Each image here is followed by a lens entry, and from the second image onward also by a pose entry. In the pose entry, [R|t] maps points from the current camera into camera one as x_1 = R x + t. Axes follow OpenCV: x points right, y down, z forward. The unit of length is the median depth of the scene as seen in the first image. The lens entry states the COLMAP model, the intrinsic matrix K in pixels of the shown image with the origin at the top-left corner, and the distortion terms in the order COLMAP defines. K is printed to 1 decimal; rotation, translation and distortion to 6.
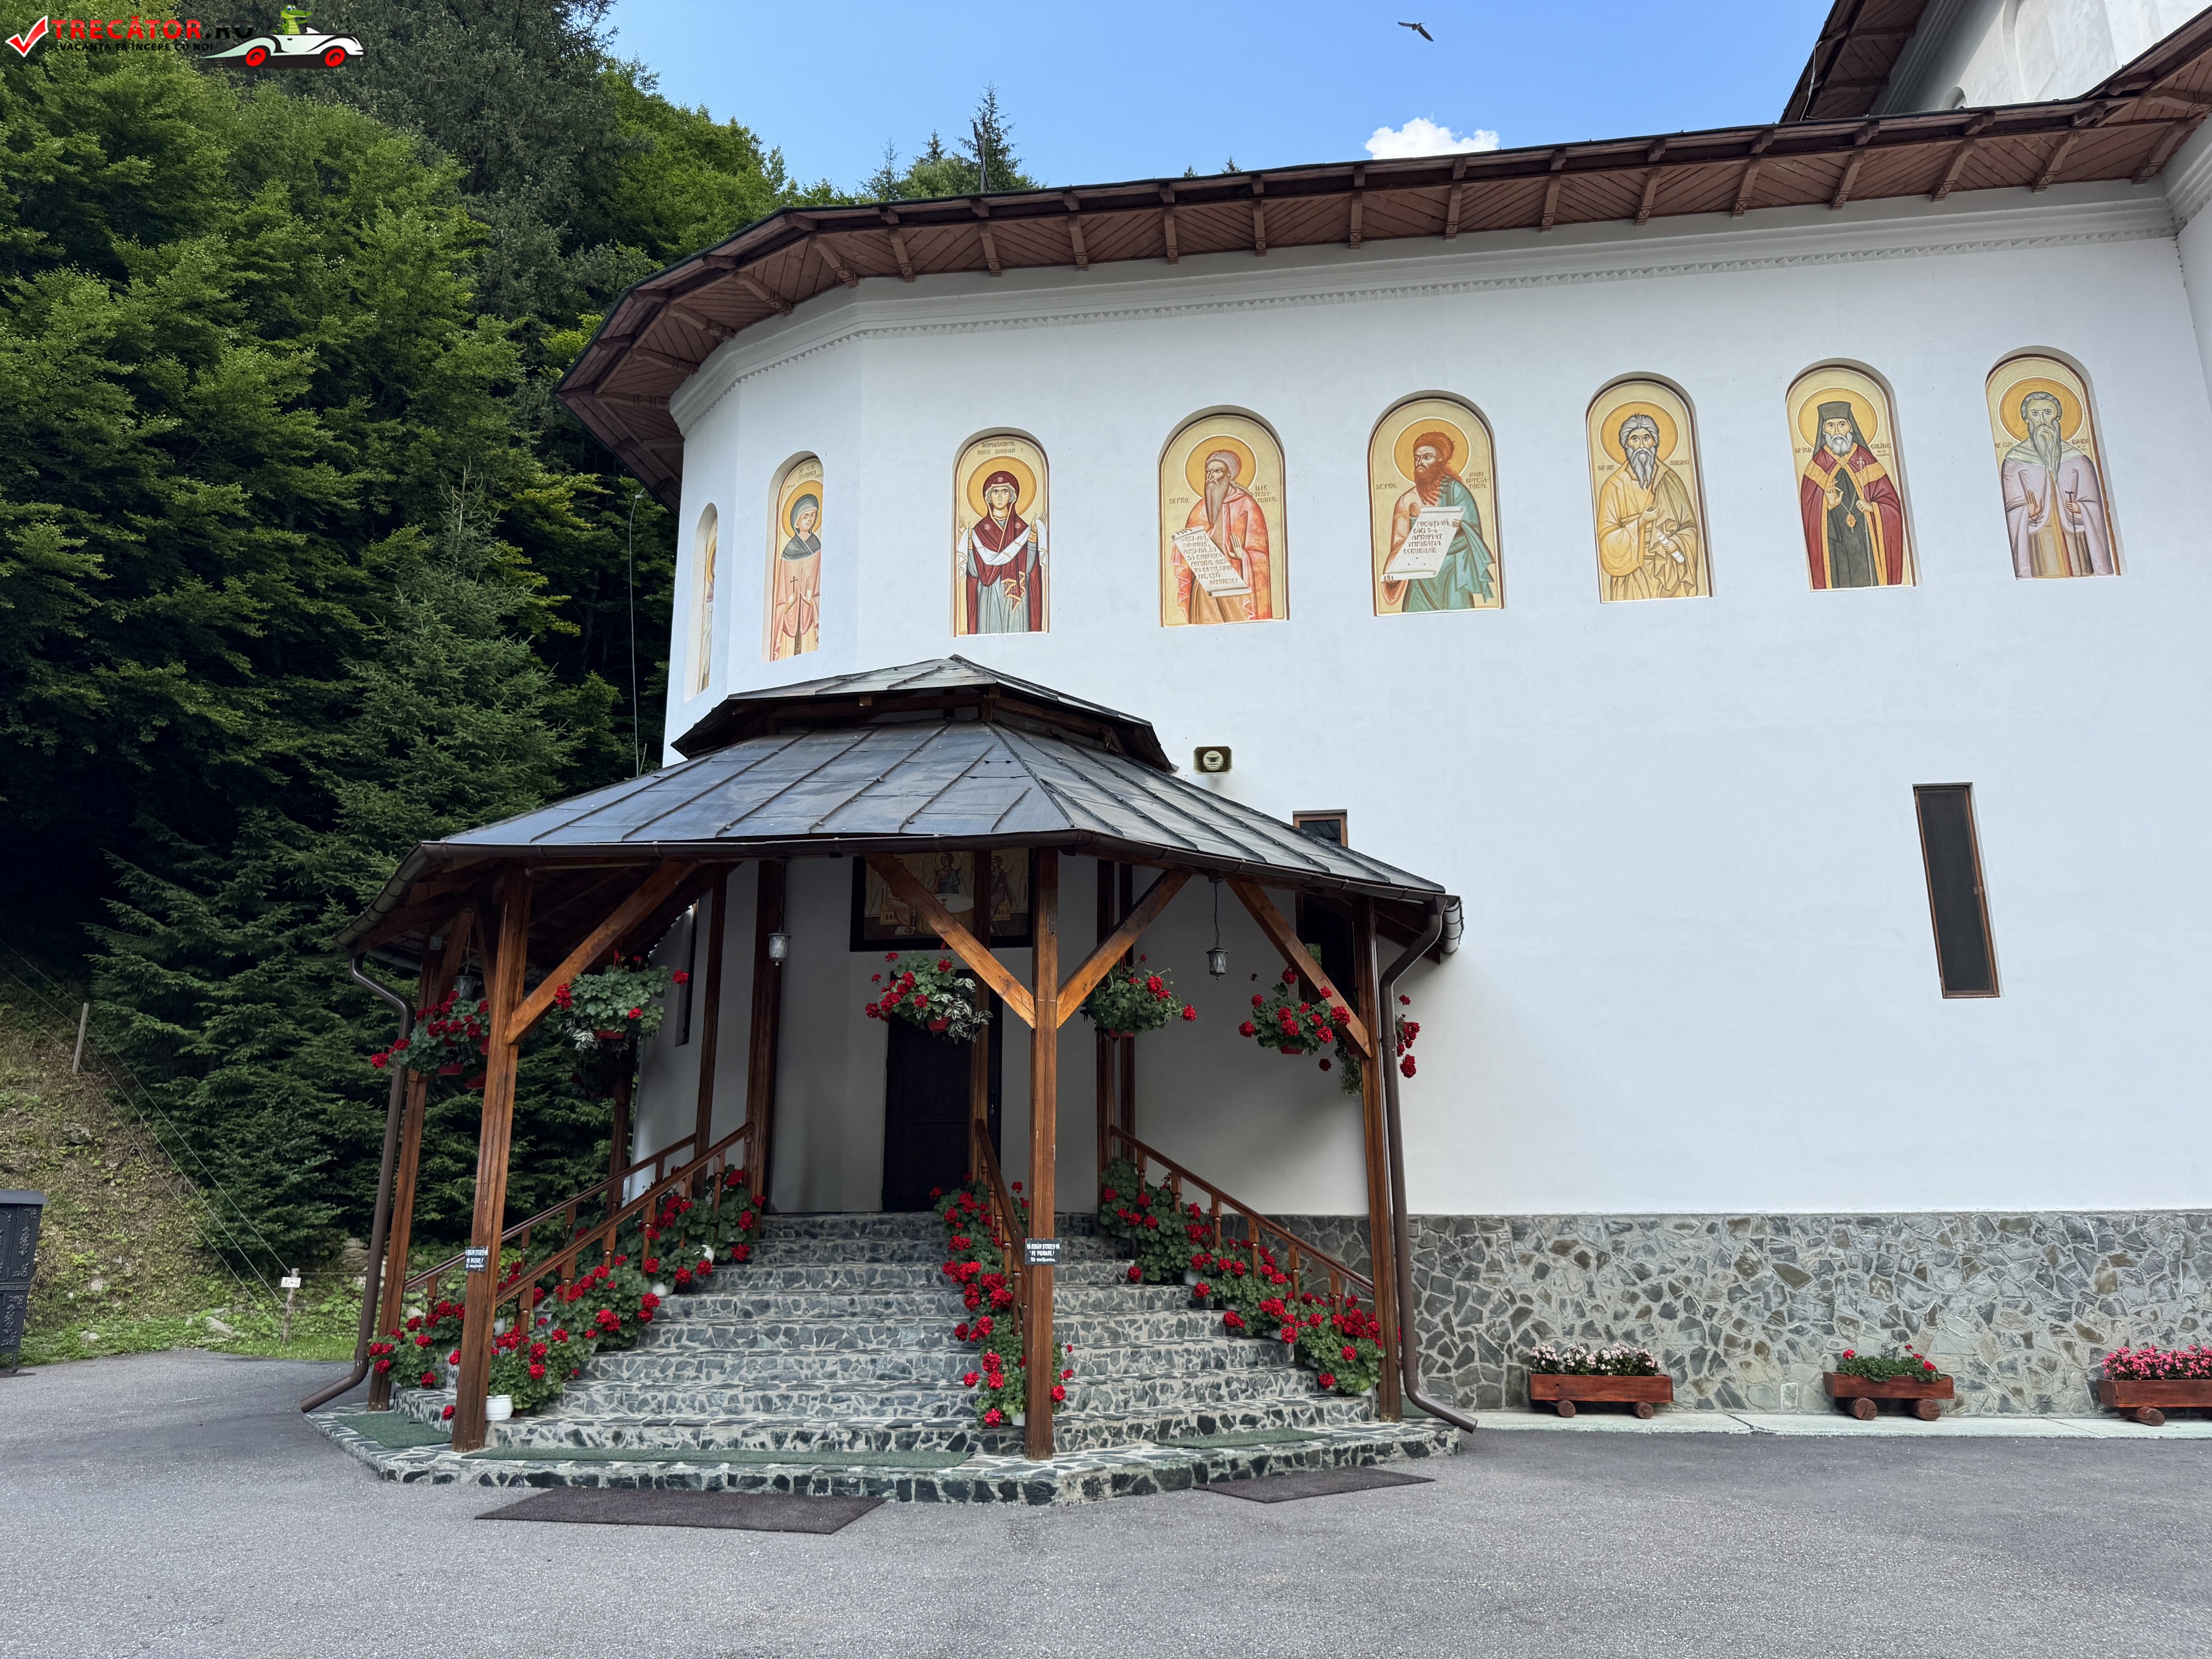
lens RADIAL K [[1542.1, 0, 1083.6], [0, 1542.1, 819.8], [0, 0, 1]] dist [0.035081, -0.045622]
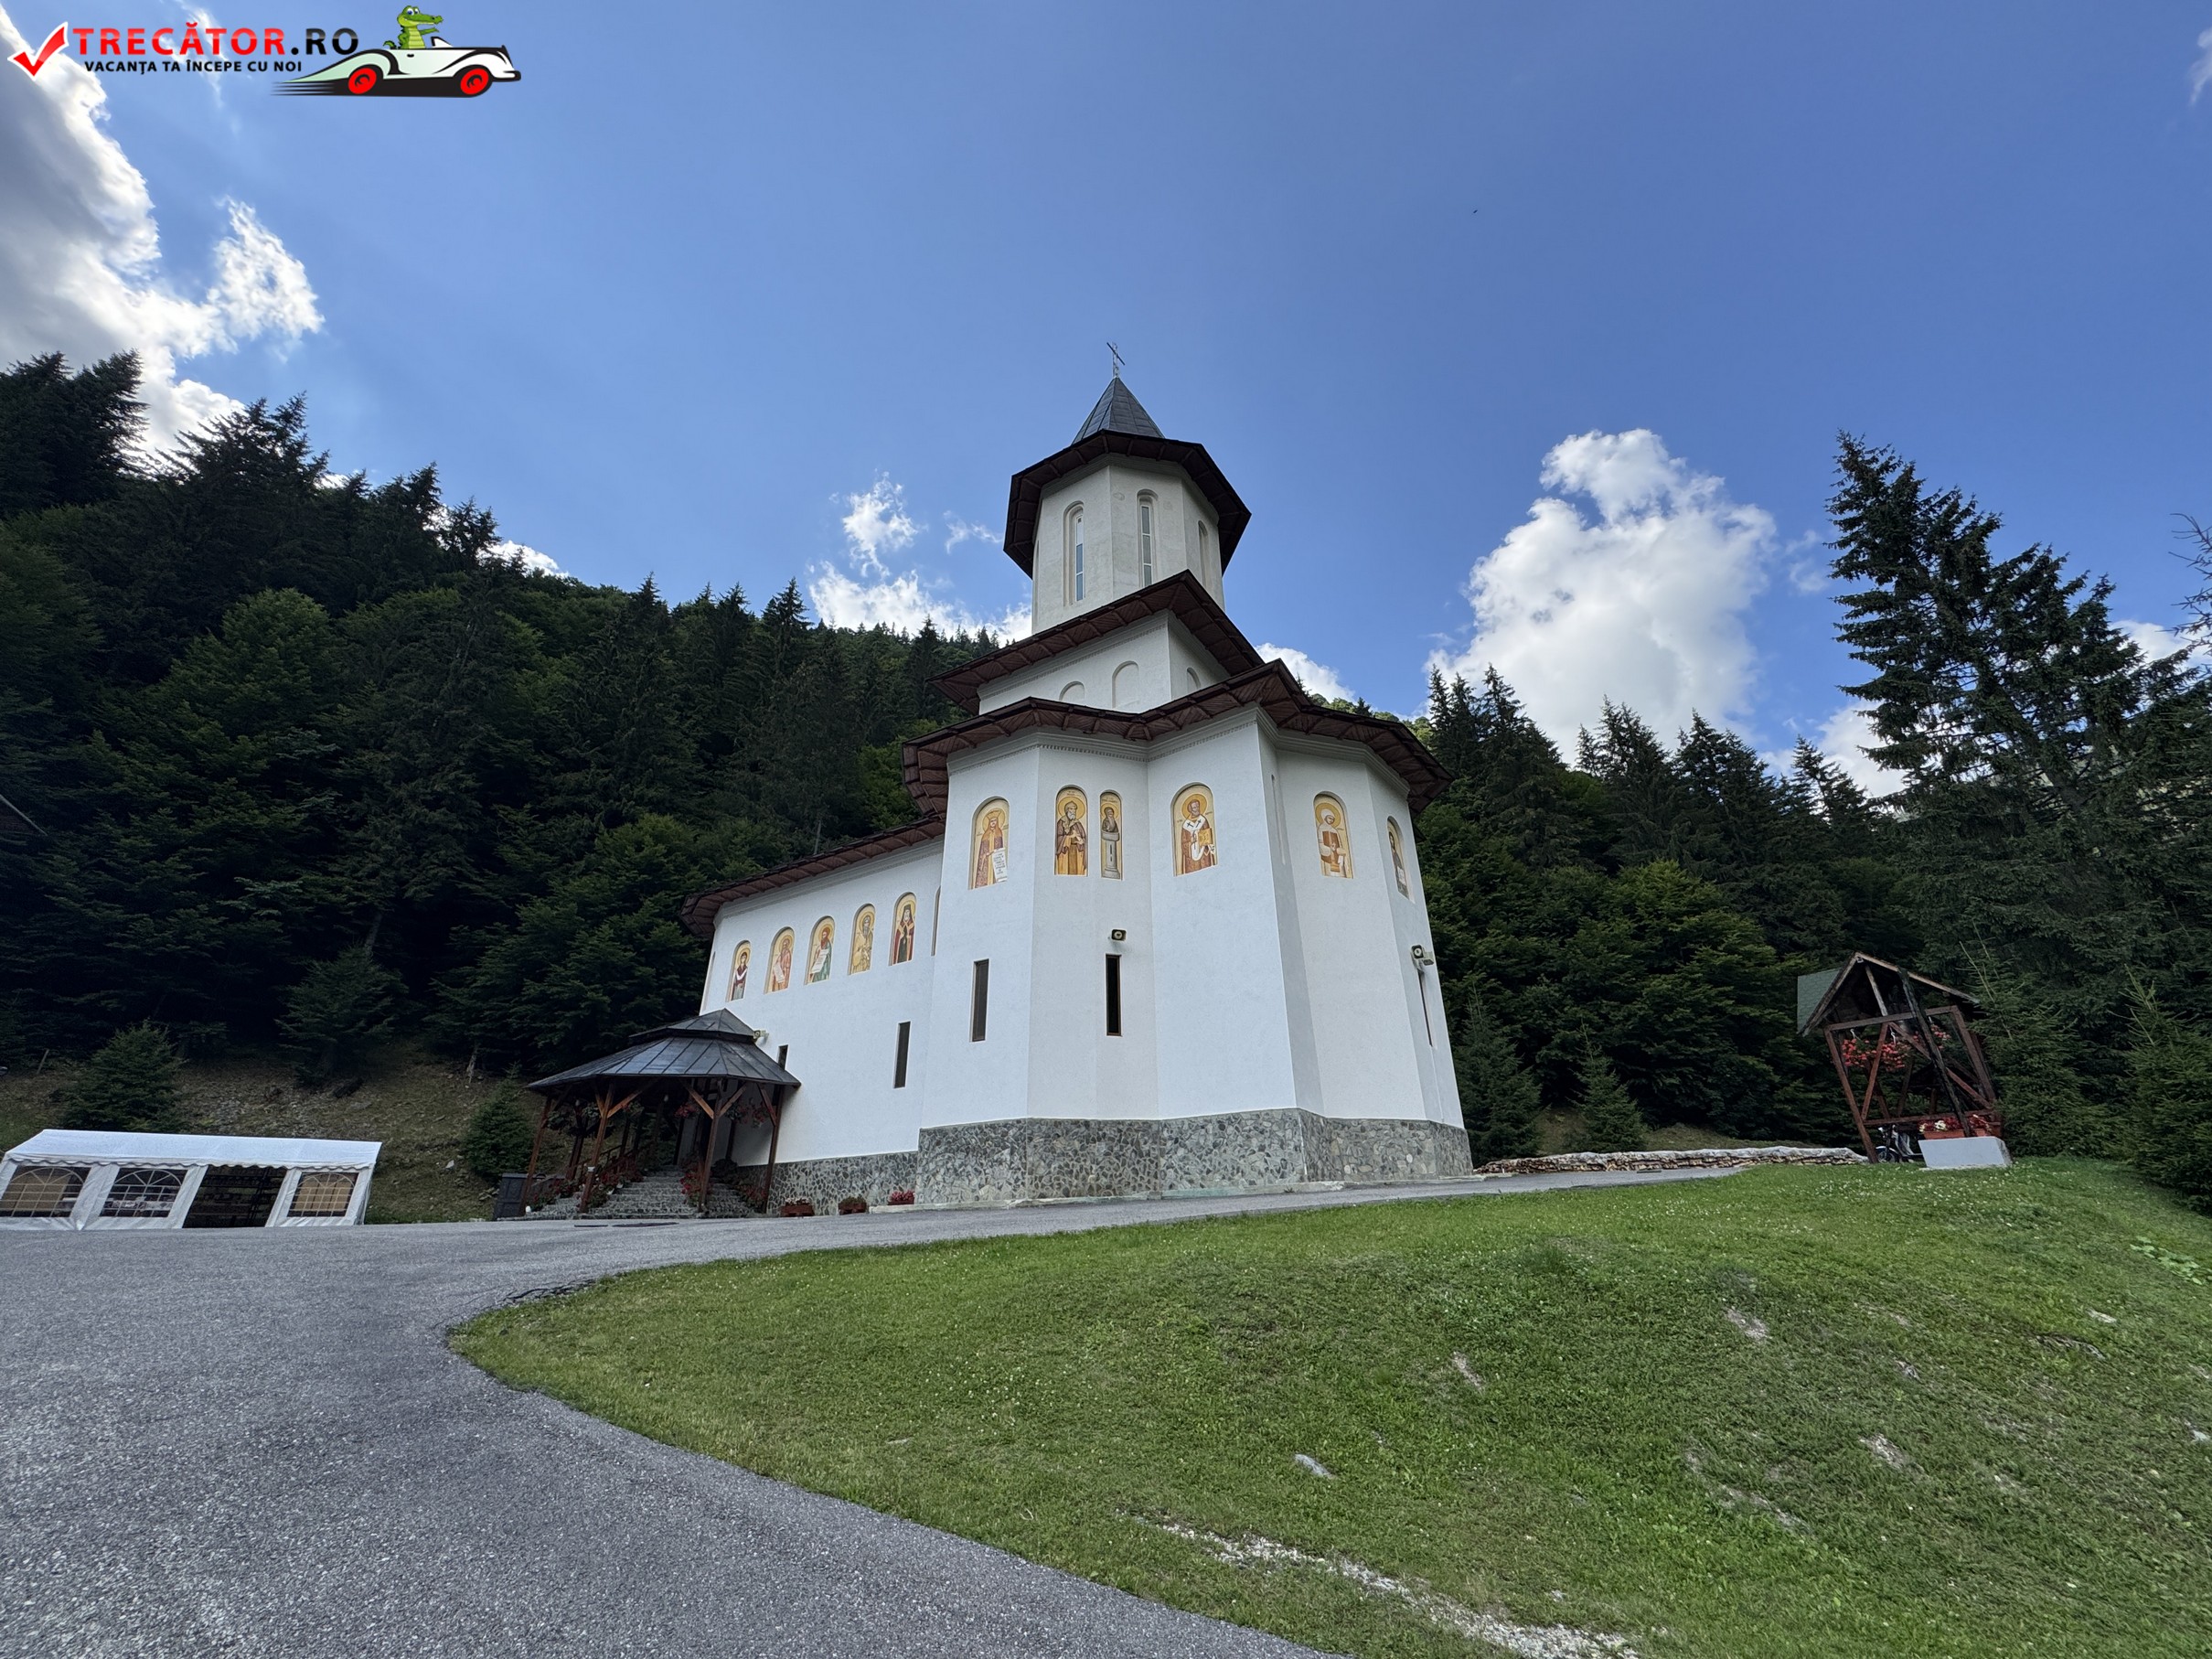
lens RADIAL K [[879.7, 0, 1109.3], [0, 879.7, 822.3], [0, 0, 1]] dist [-0.006498, 0.002455]
pose [[0.900609, -0.194355, -0.388755, 1.722316], [0.122628, 0.971735, -0.201724, -0.005463], [0.416973, 0.134002, 0.898987, -0.569778]]
